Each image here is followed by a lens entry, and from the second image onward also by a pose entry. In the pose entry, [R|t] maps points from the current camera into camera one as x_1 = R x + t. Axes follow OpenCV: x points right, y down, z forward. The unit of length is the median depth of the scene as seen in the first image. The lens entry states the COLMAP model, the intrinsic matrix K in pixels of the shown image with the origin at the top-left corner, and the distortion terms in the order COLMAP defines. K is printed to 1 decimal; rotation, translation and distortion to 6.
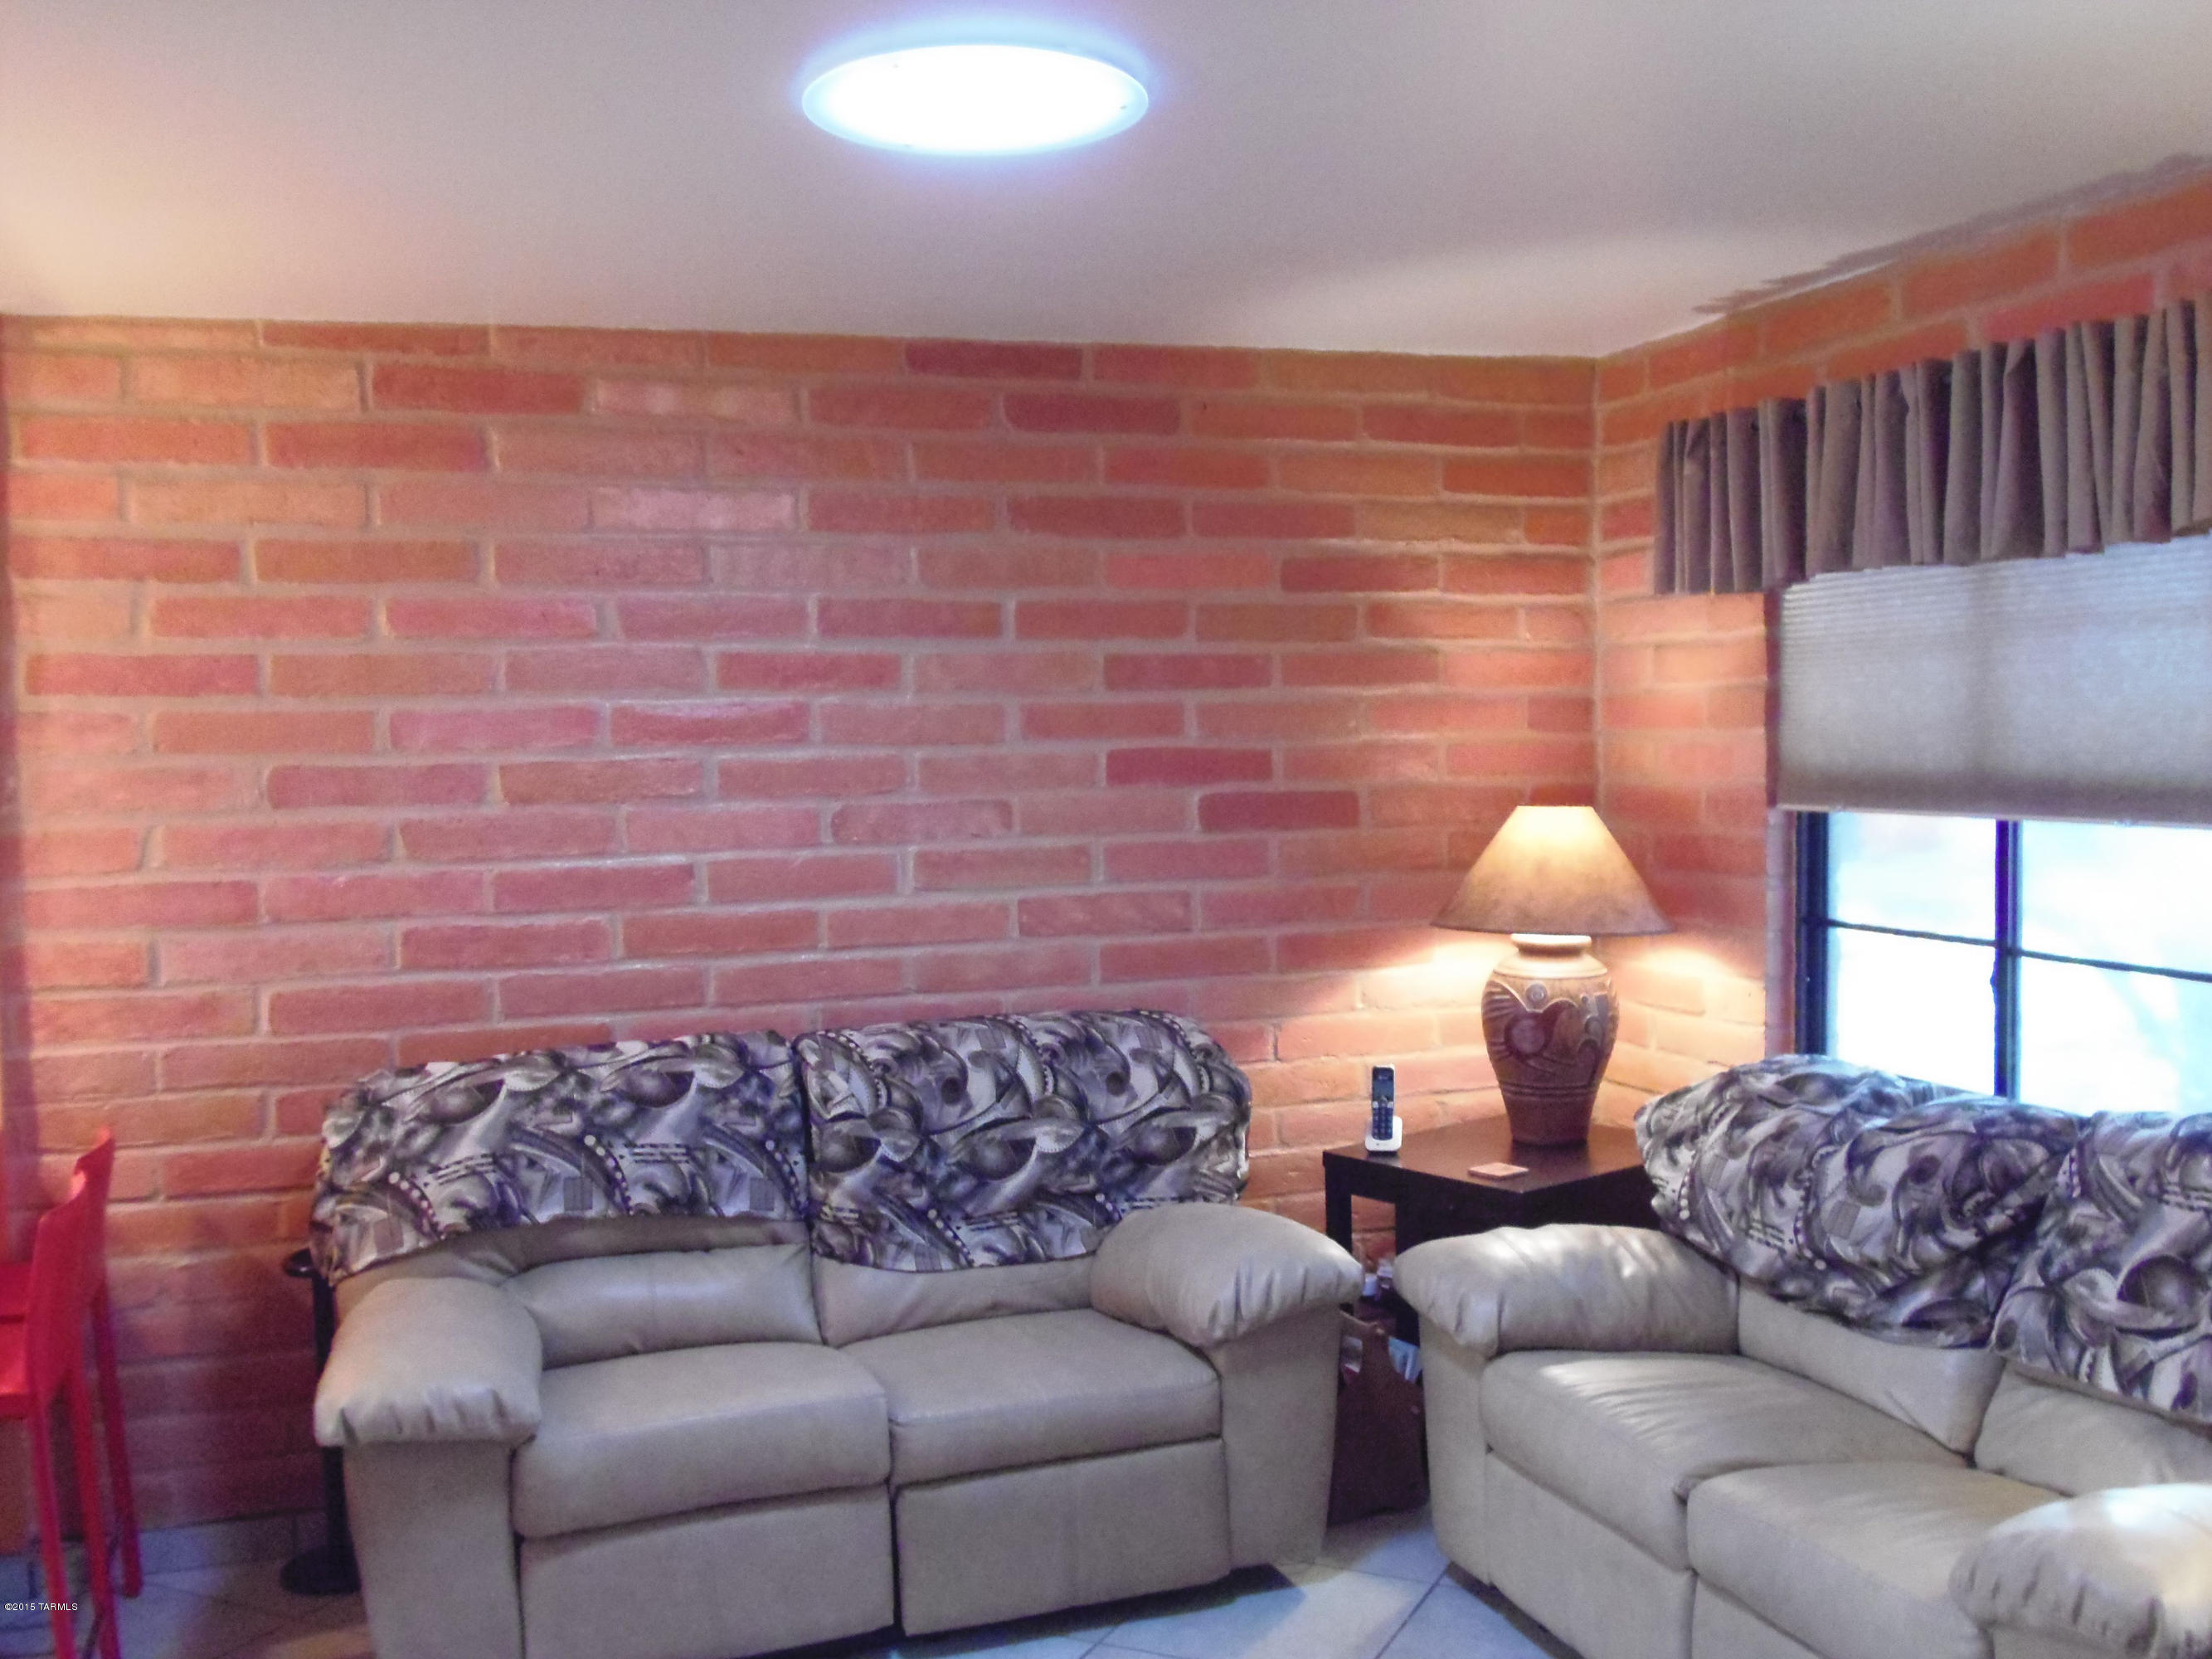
lens RADIAL K [[2068.4, 0, 1120.7], [0, 2068.4, 828.0], [0, 0, 1]] dist [-0.004748, 0.000000]
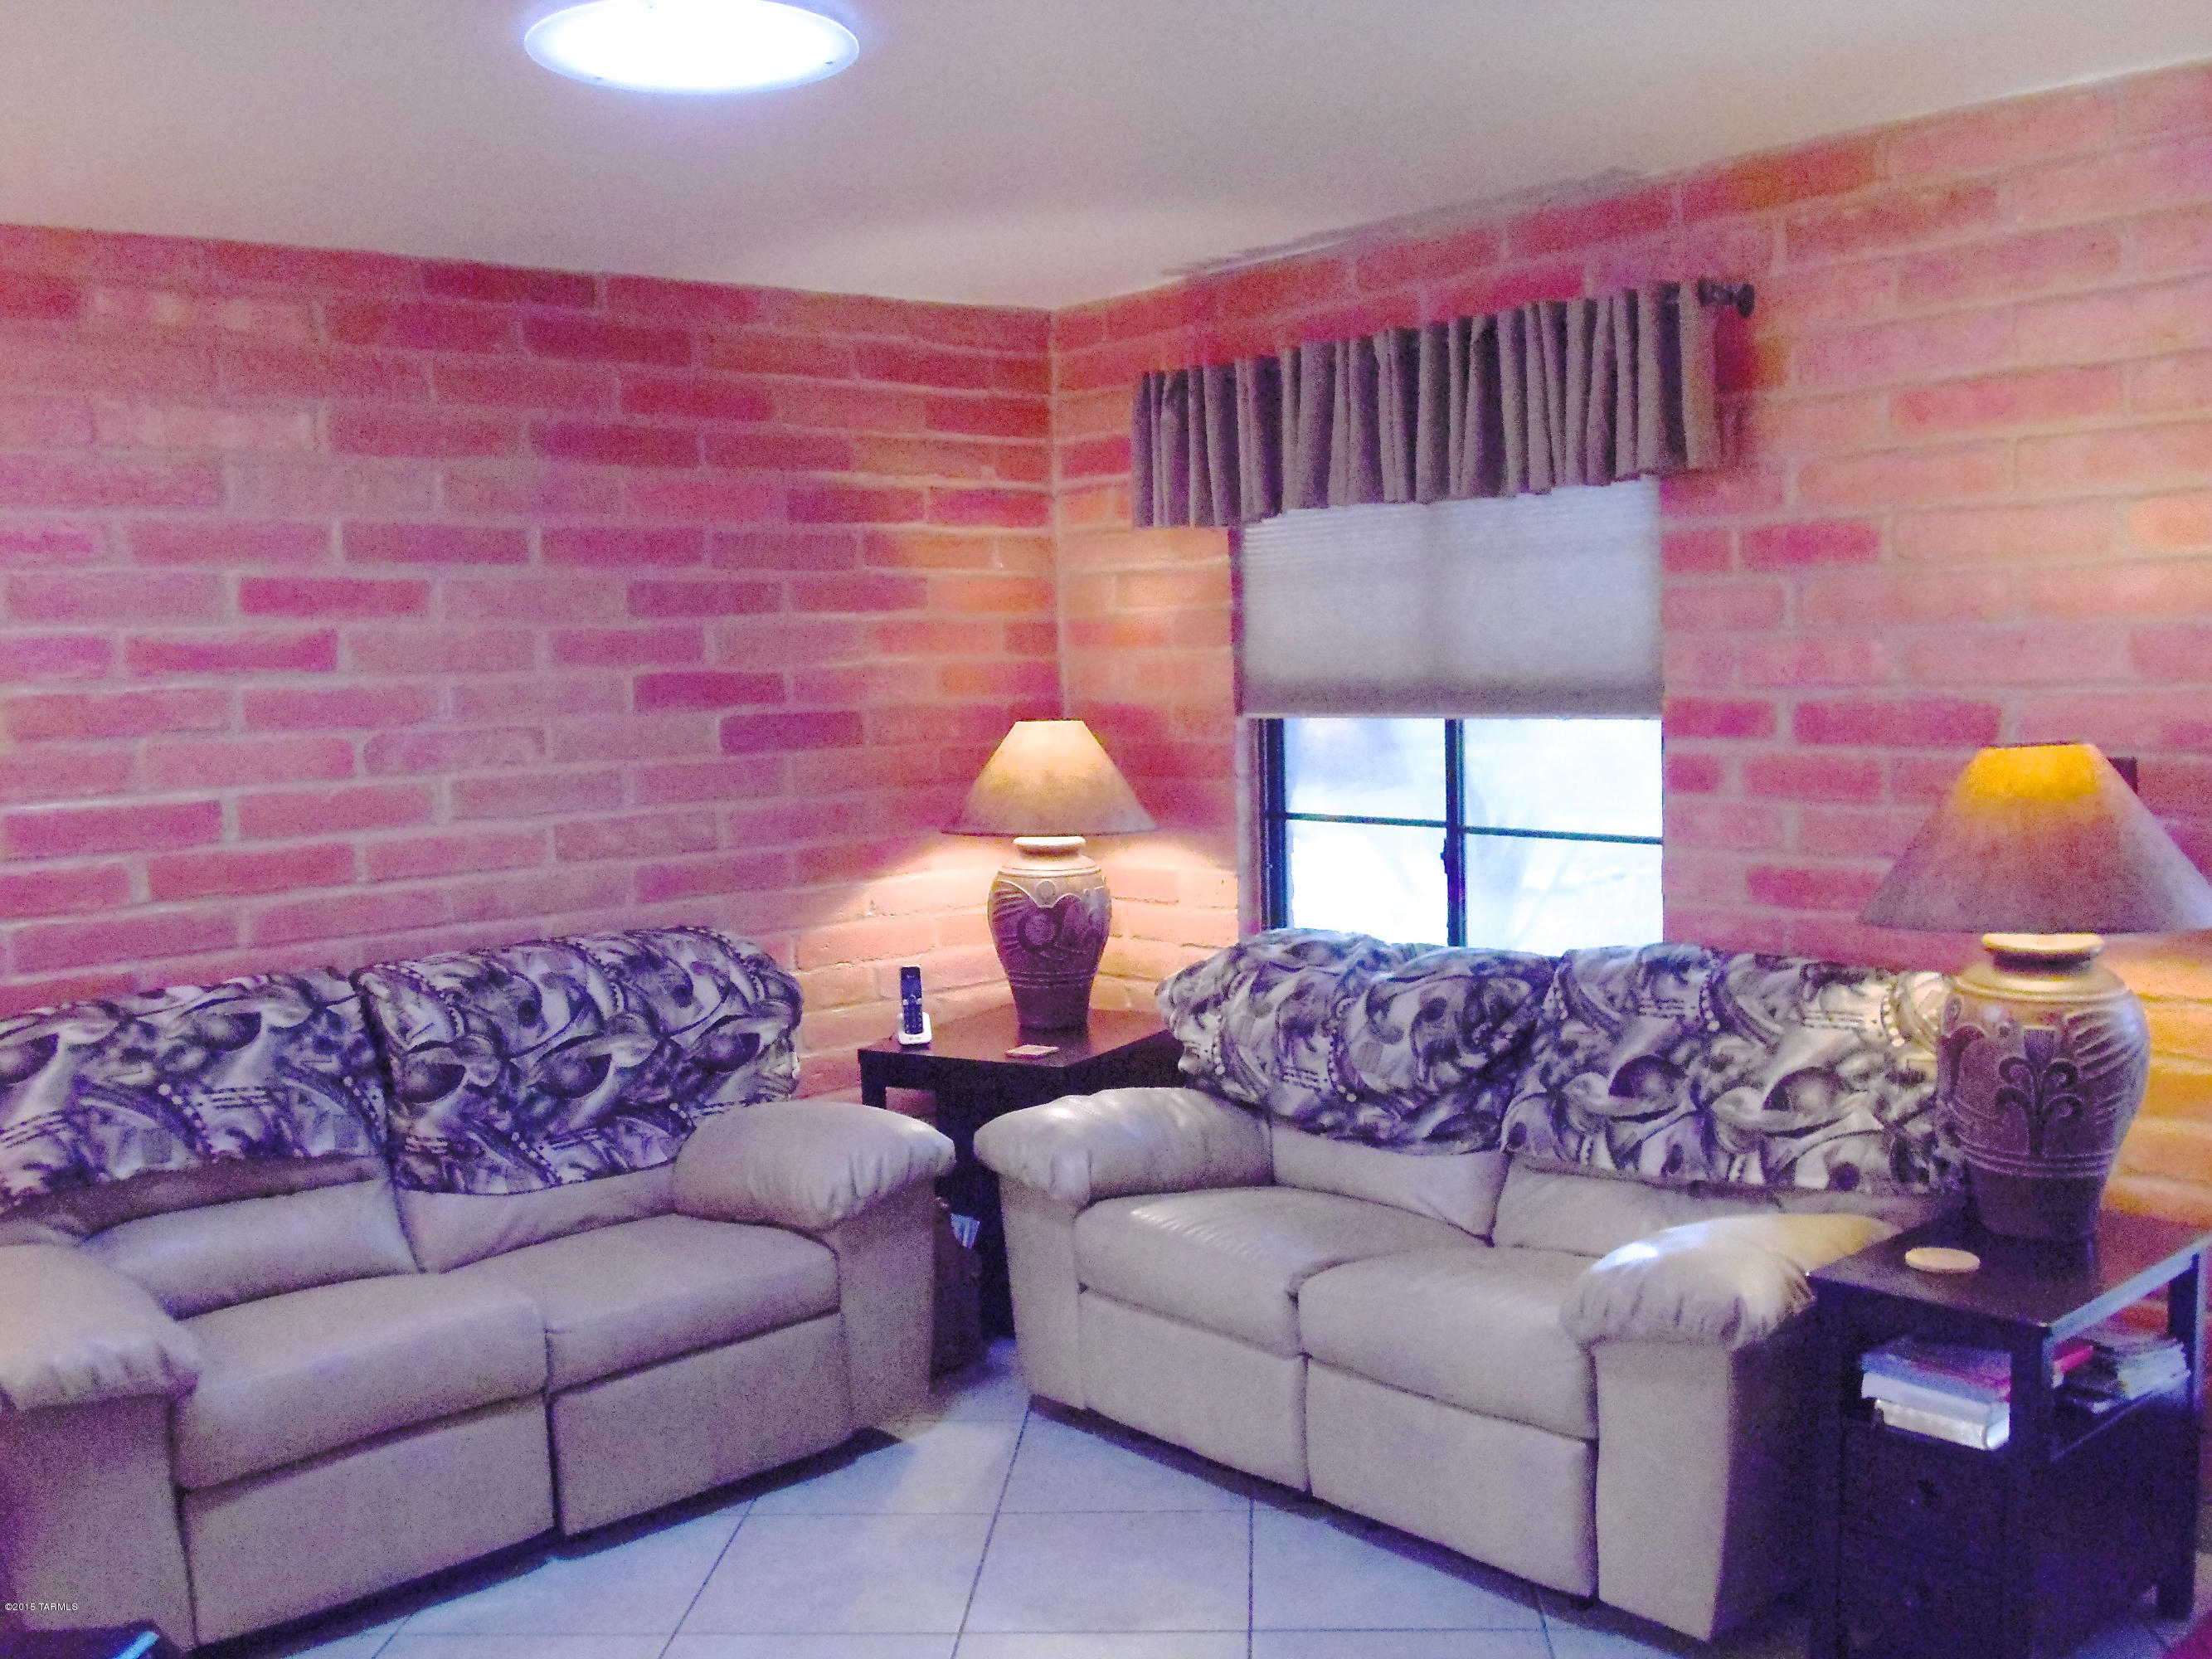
lens RADIAL K [[2068.4, 0, 1101.1], [0, 2068.4, 822.2], [0, 0, 1]] dist [-0.004748, 0.000000]
pose [[0.933273, -0.040607, 0.356866, -0.176104], [0.031110, 0.998993, 0.032314, 0.009939], [-0.357819, -0.019055, 0.933597, -0.039401]]
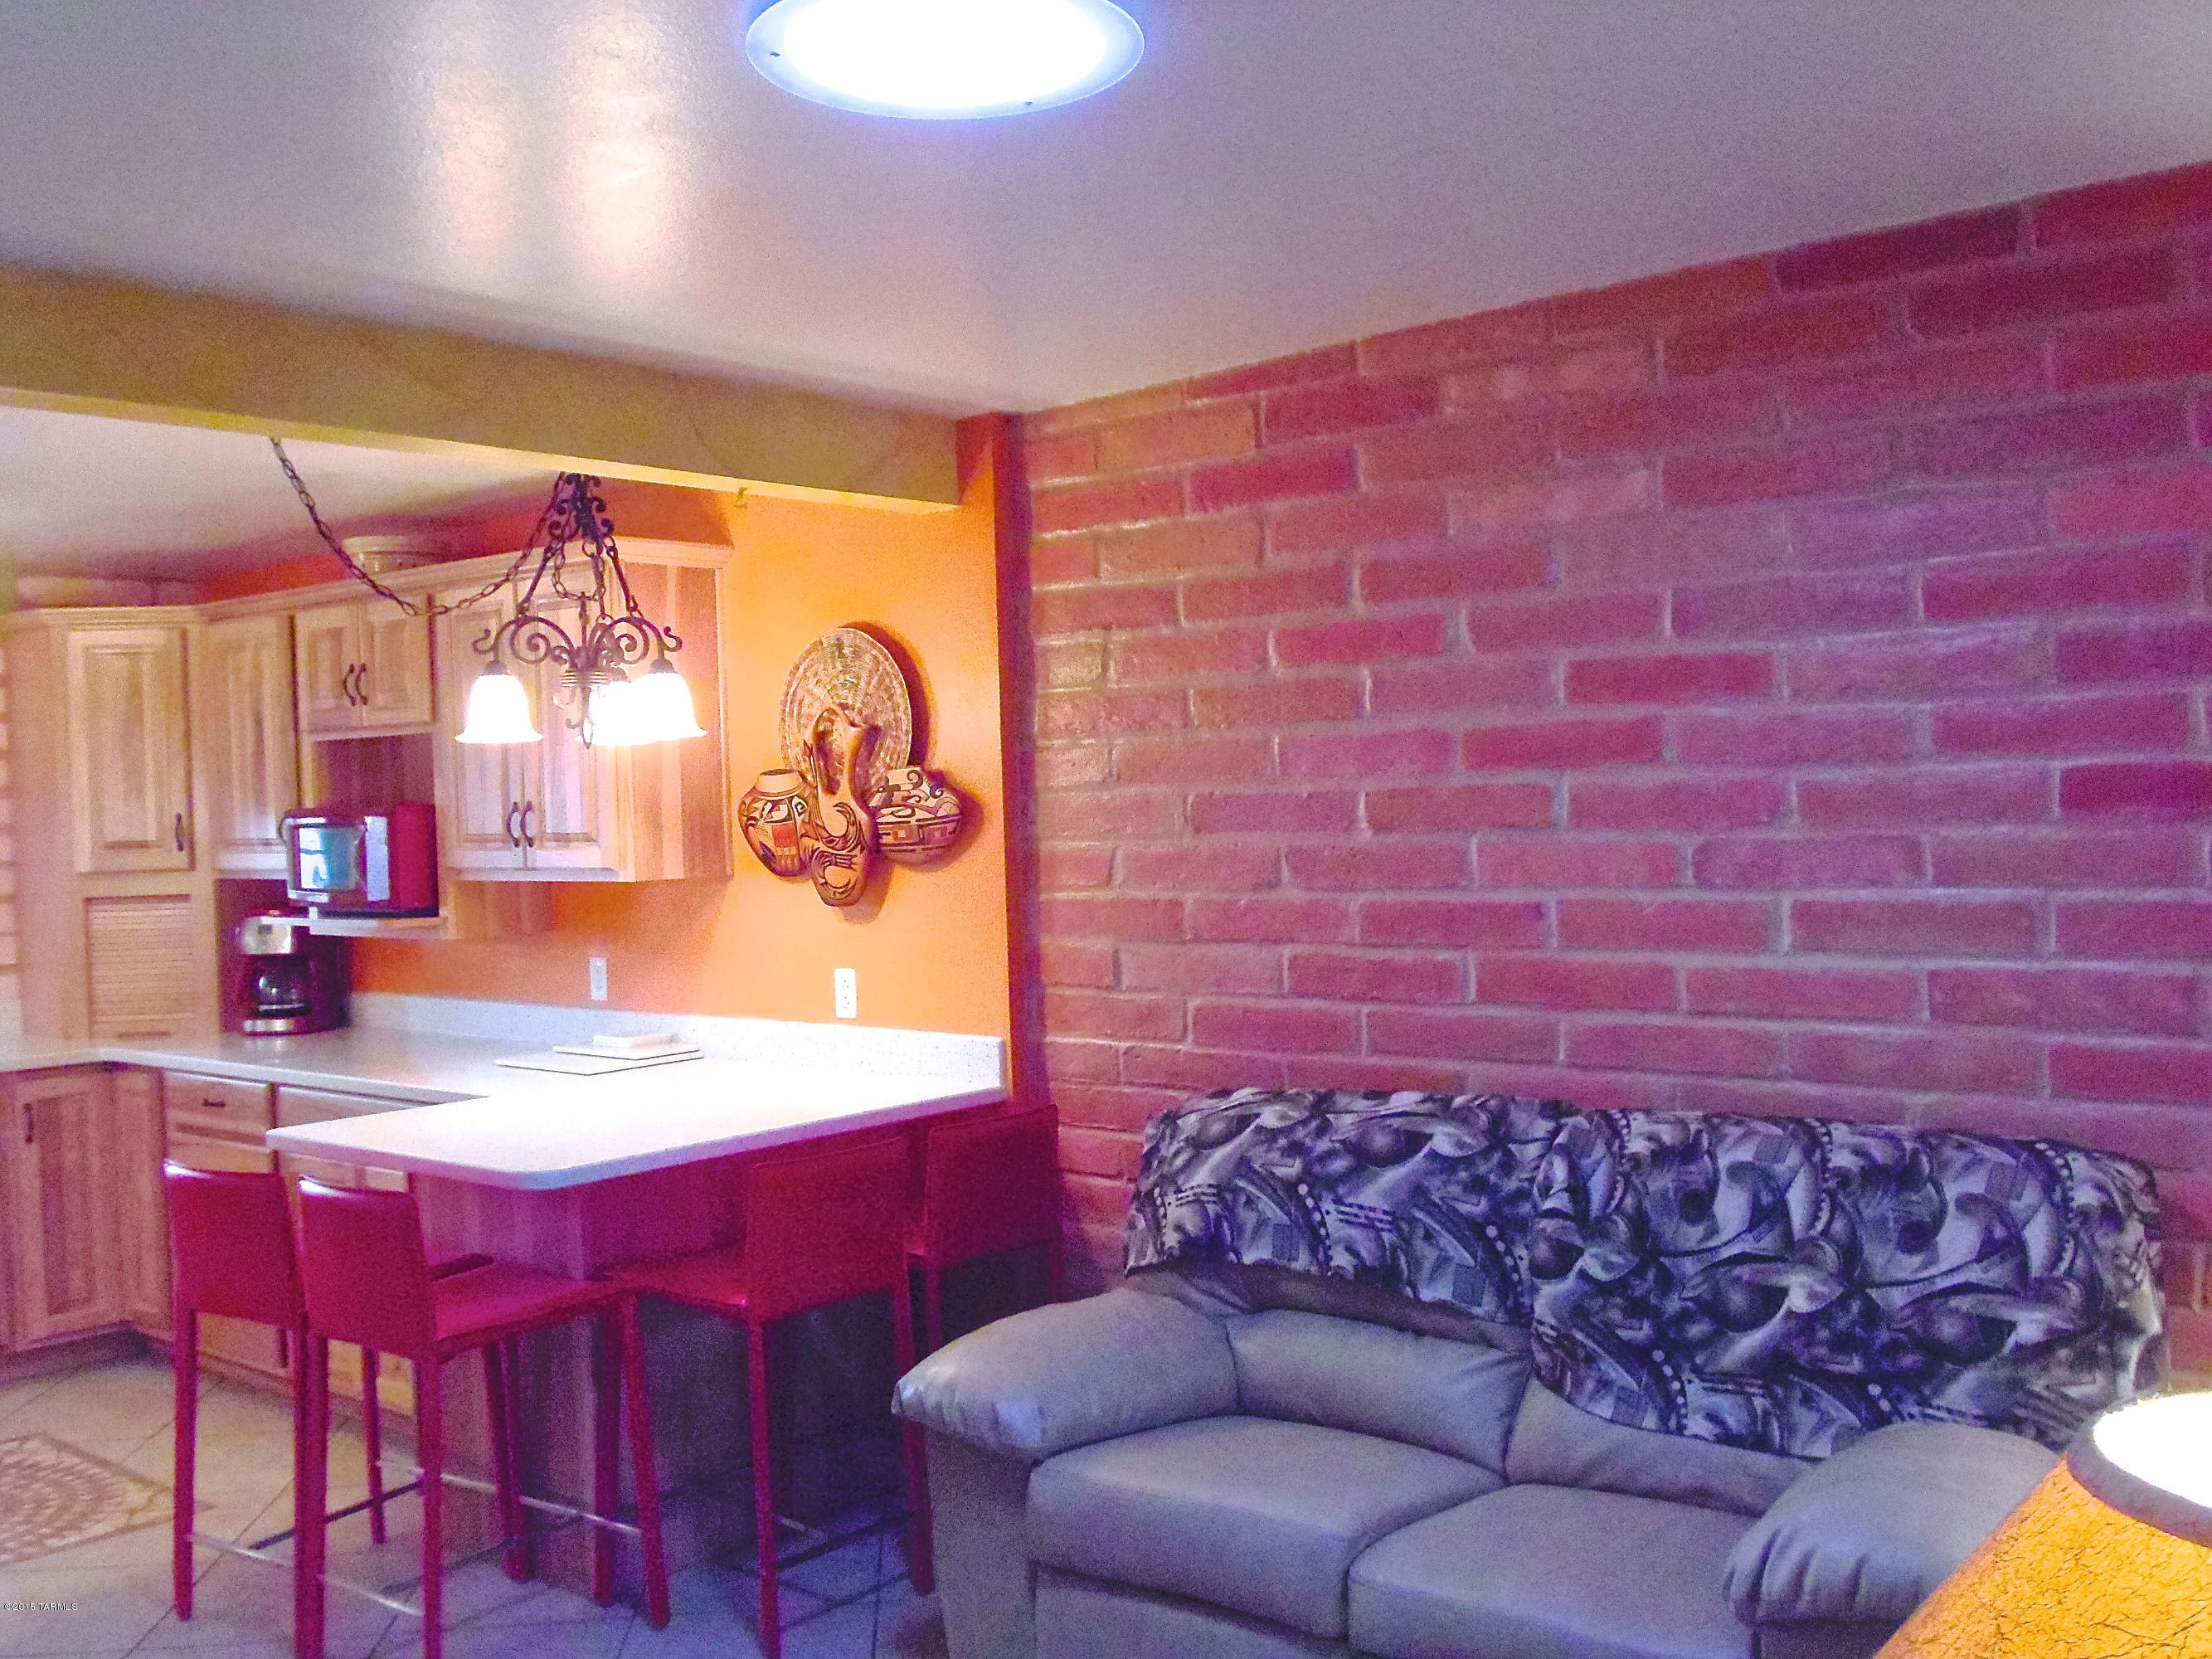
lens RADIAL K [[2068.4, 0, 1094.1], [0, 2068.4, 825.3], [0, 0, 1]] dist [-0.004748, 0.000000]
pose [[0.520719, 0.015355, -0.853590, 0.469451], [-0.014460, 0.999853, 0.009165, -0.022055], [0.853605, 0.007571, 0.520865, 0.392220]]
